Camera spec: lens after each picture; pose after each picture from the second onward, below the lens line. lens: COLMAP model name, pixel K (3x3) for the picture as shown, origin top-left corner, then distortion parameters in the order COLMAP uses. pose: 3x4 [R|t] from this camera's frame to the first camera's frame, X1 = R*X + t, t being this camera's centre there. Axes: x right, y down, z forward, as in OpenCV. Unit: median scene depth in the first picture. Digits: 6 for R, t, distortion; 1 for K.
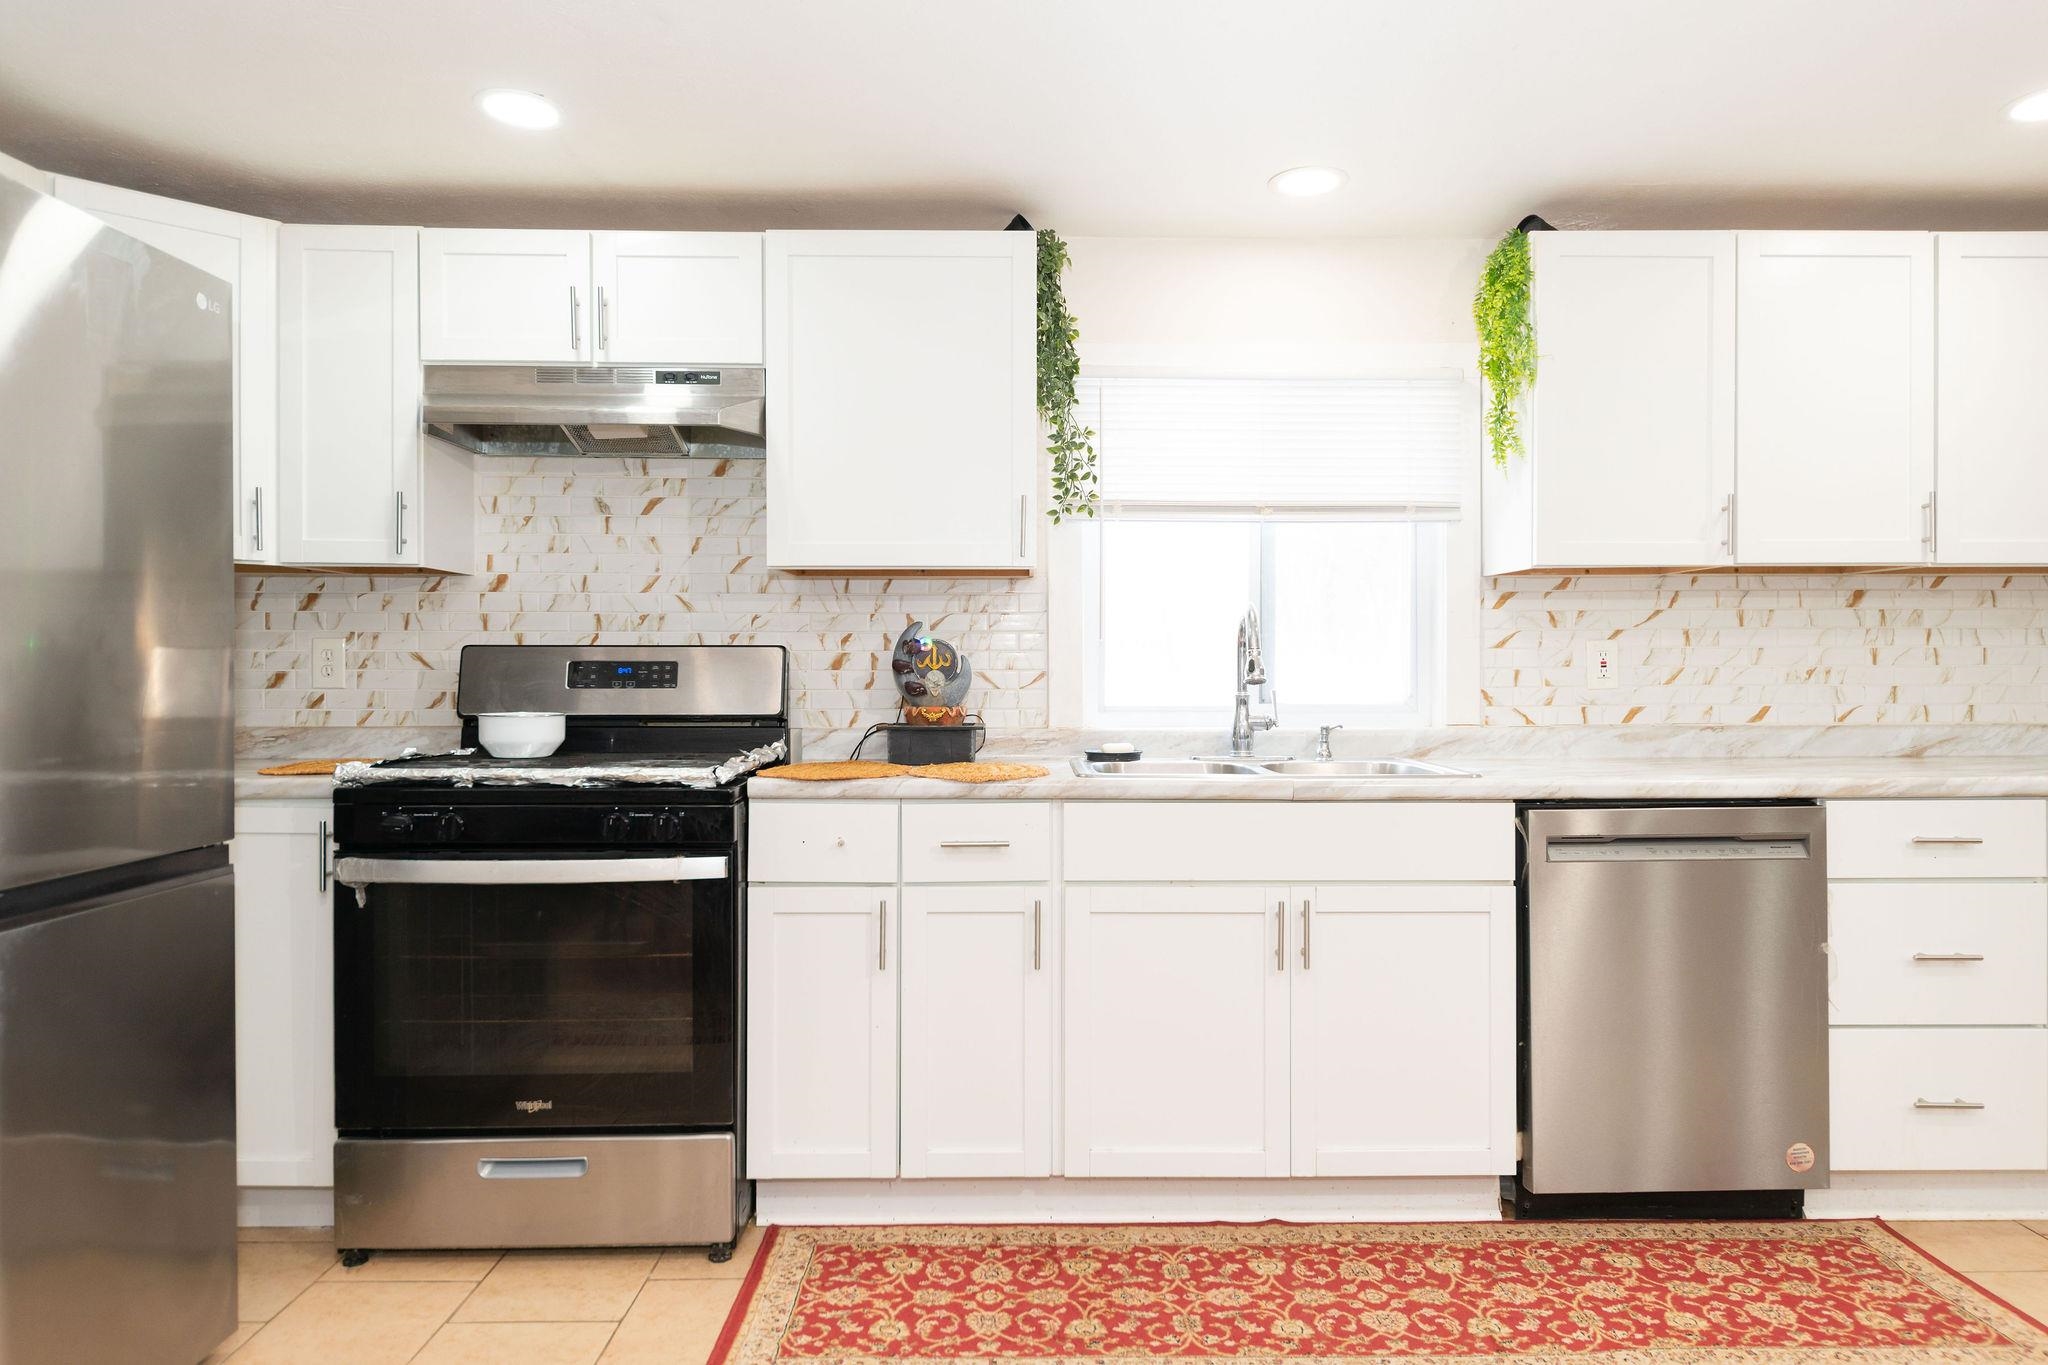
lens RADIAL K [[1285.7, 0, 1030.0], [0, 1285.7, 680.8], [0, 0, 1]] dist [0.016015, -0.013410]
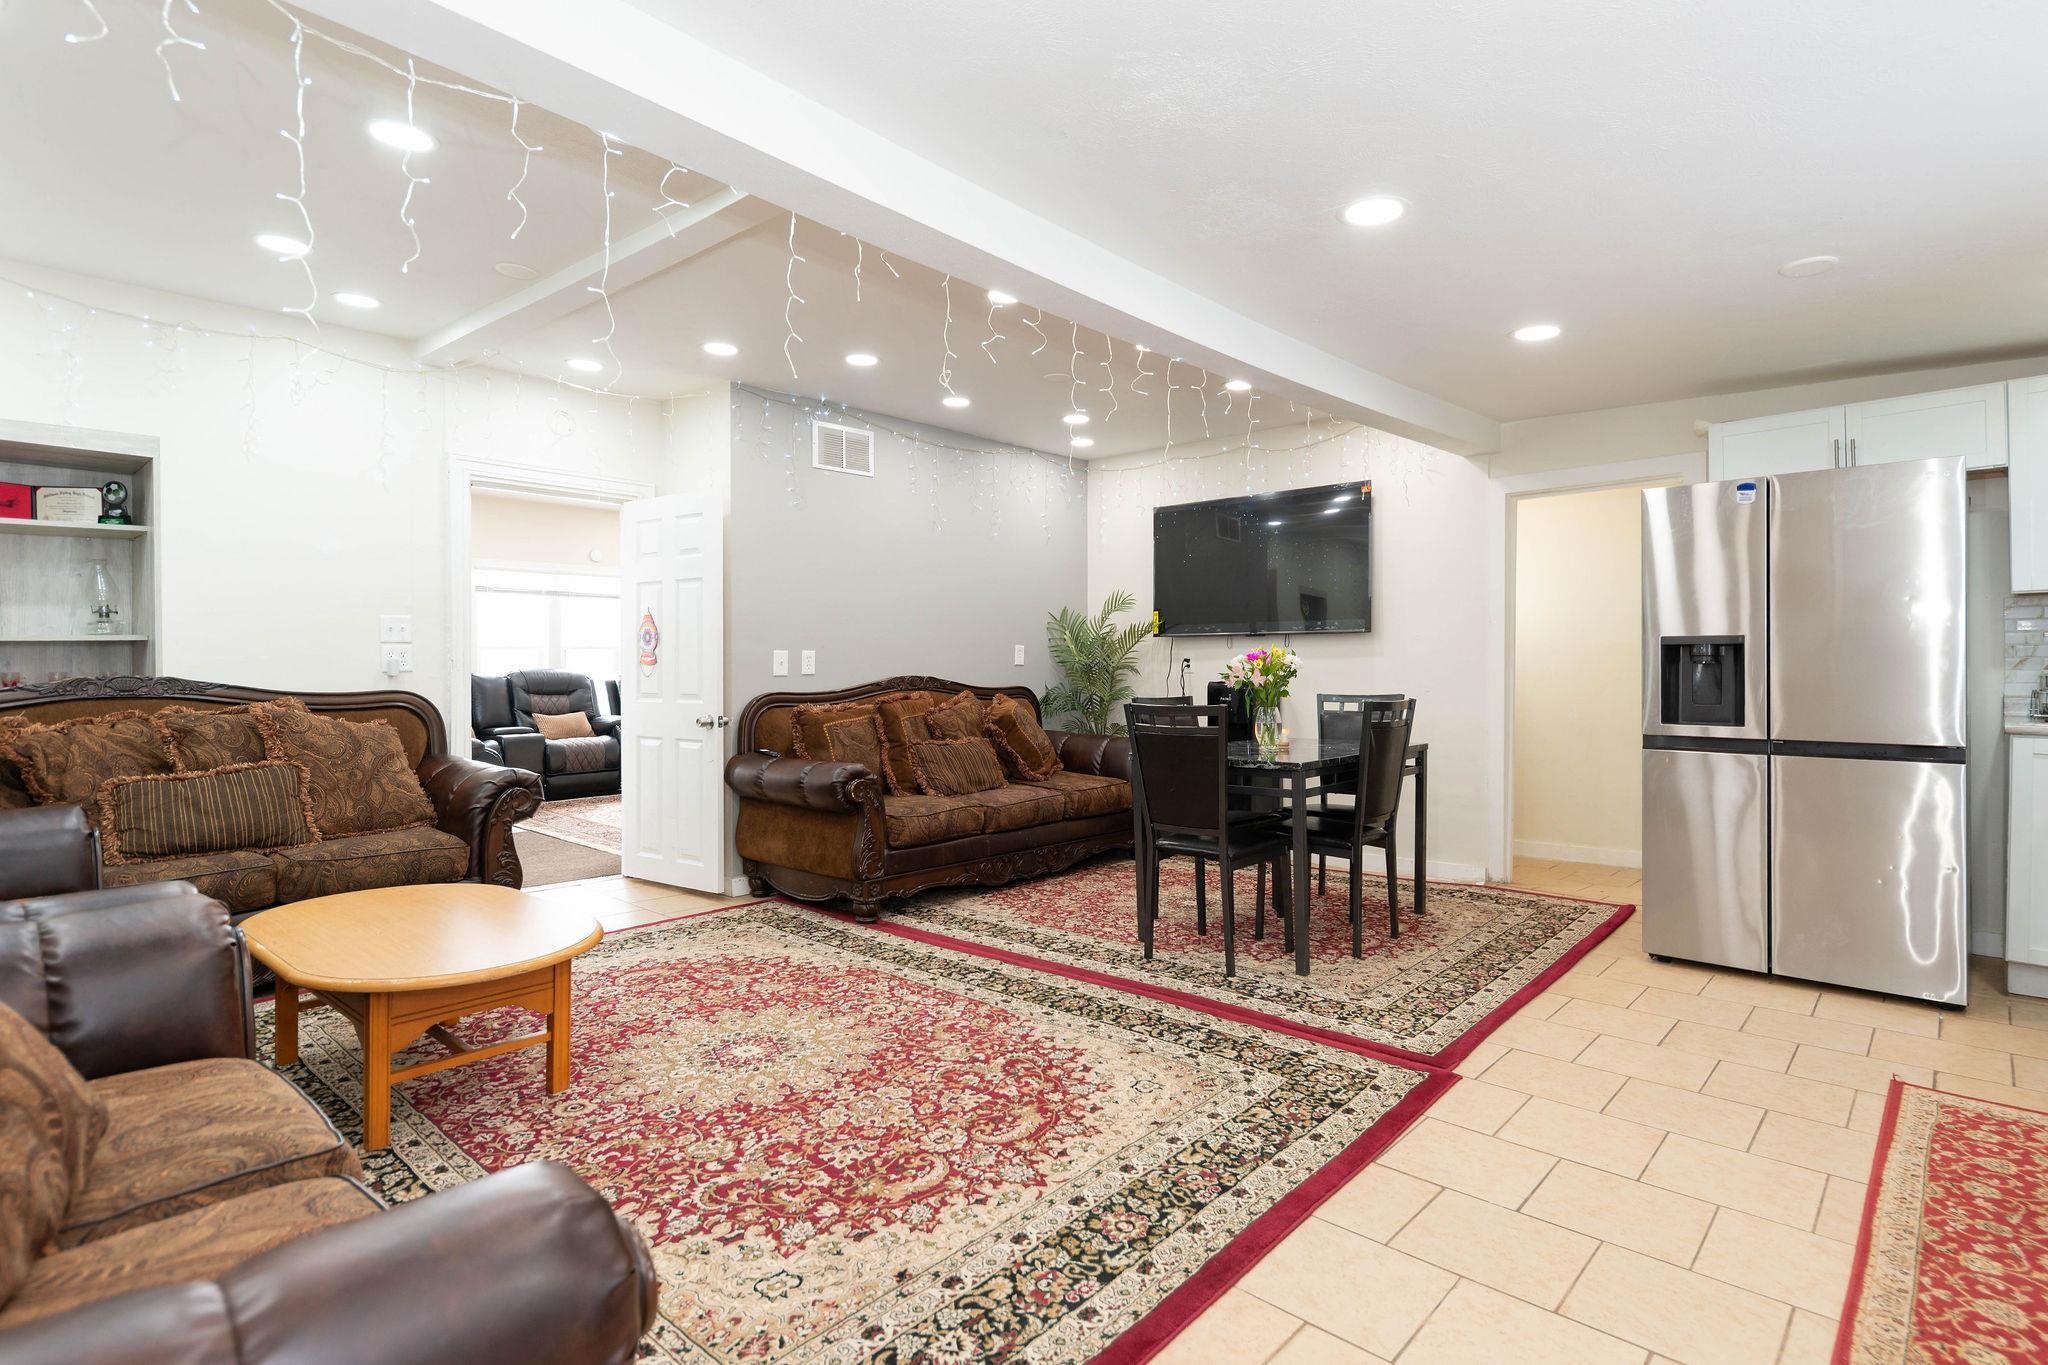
lens RADIAL K [[1020.6, 0, 1040.5], [0, 1020.6, 668.5], [0, 0, 1]] dist [0.005725, -0.002397]
pose [[-0.687361, 0.012939, -0.726201, 1.156248], [0.003682, 0.999891, 0.014330, -0.016235], [0.726306, 0.007176, -0.687334, 0.850773]]
